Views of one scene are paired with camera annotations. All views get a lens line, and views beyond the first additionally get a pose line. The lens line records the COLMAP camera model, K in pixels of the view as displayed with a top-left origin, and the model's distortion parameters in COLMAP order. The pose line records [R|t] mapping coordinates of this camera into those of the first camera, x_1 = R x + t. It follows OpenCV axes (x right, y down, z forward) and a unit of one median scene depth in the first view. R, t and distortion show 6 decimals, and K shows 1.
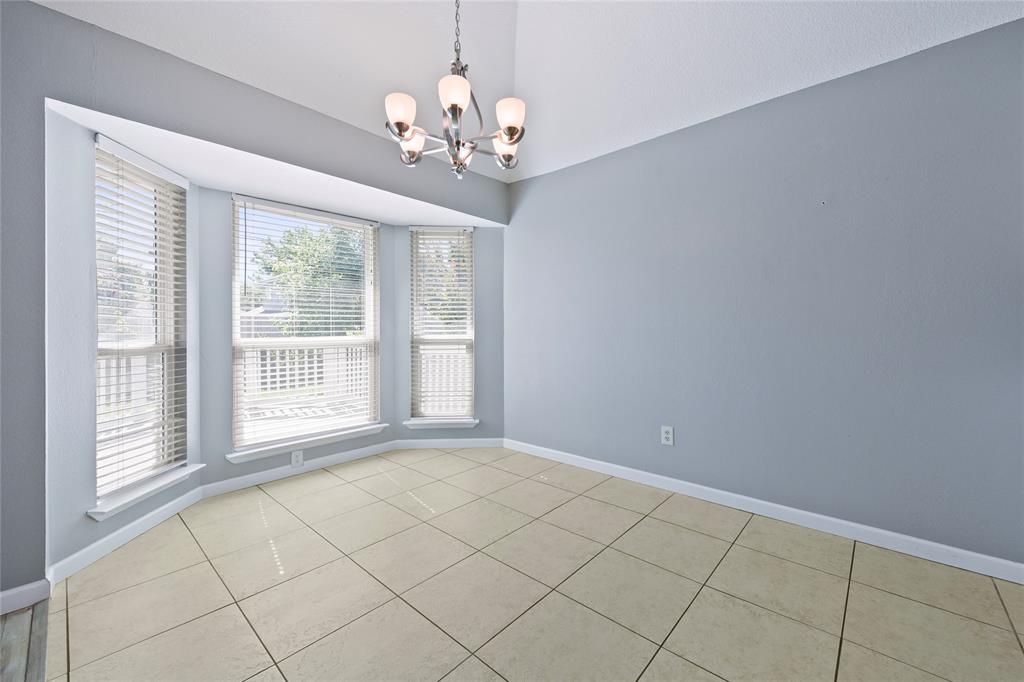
lens RADIAL K [[406.9, 0, 513.4], [0, 406.9, 333.0], [0, 0, 1]] dist [0.002723, -0.000054]
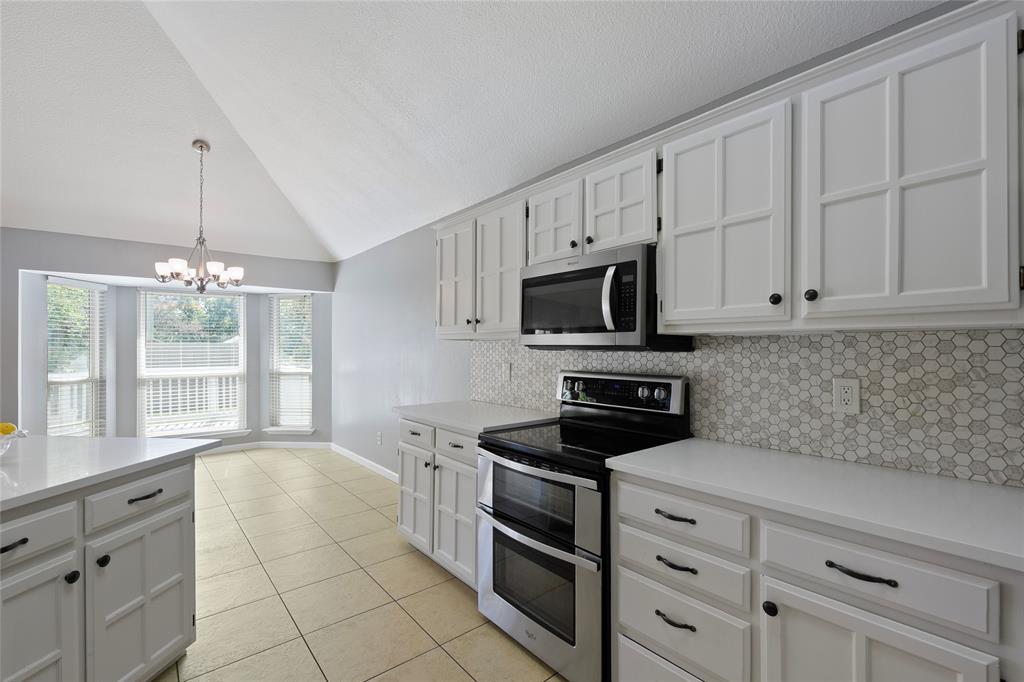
lens RADIAL K [[451.1, 0, 511.8], [0, 451.1, 346.6], [0, 0, 1]] dist [0.002378, 0.000131]
pose [[0.989415, -0.002557, -0.145094, 0.865207], [0.001073, 0.999946, -0.010309, -0.060215], [0.145113, 0.010045, 0.989364, -0.484681]]
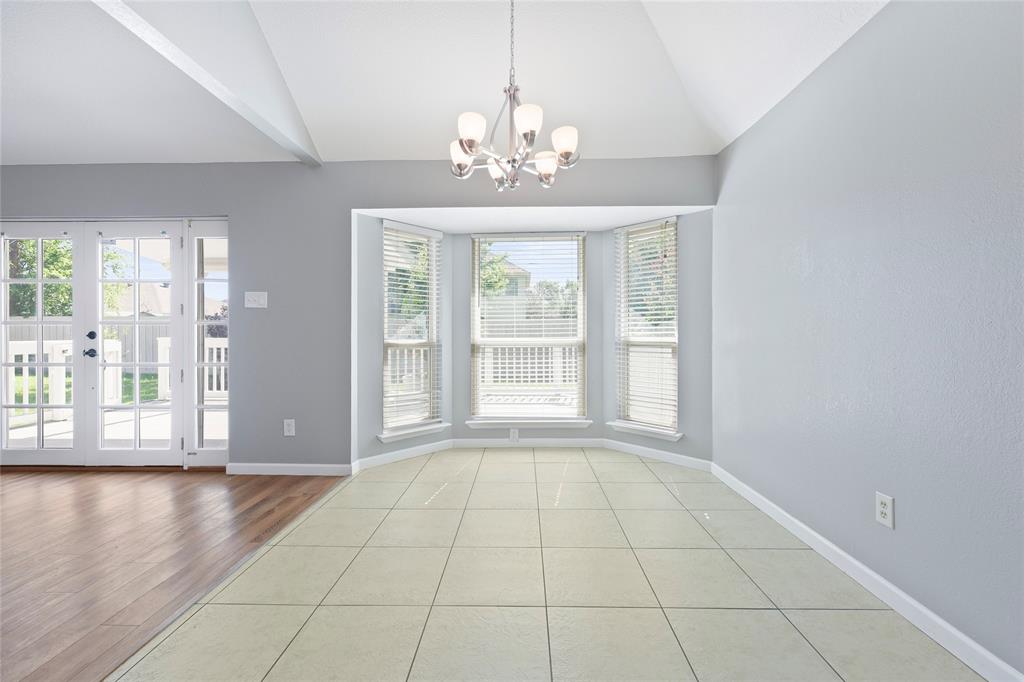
lens RADIAL K [[412.9, 0, 516.7], [0, 412.9, 333.4], [0, 0, 1]] dist [0.001721, -0.000131]
pose [[0.658047, 0.004255, -0.752965, 0.367843], [-0.004652, 0.999988, 0.001586, -0.004152], [0.752962, 0.002459, 0.658059, 0.148622]]
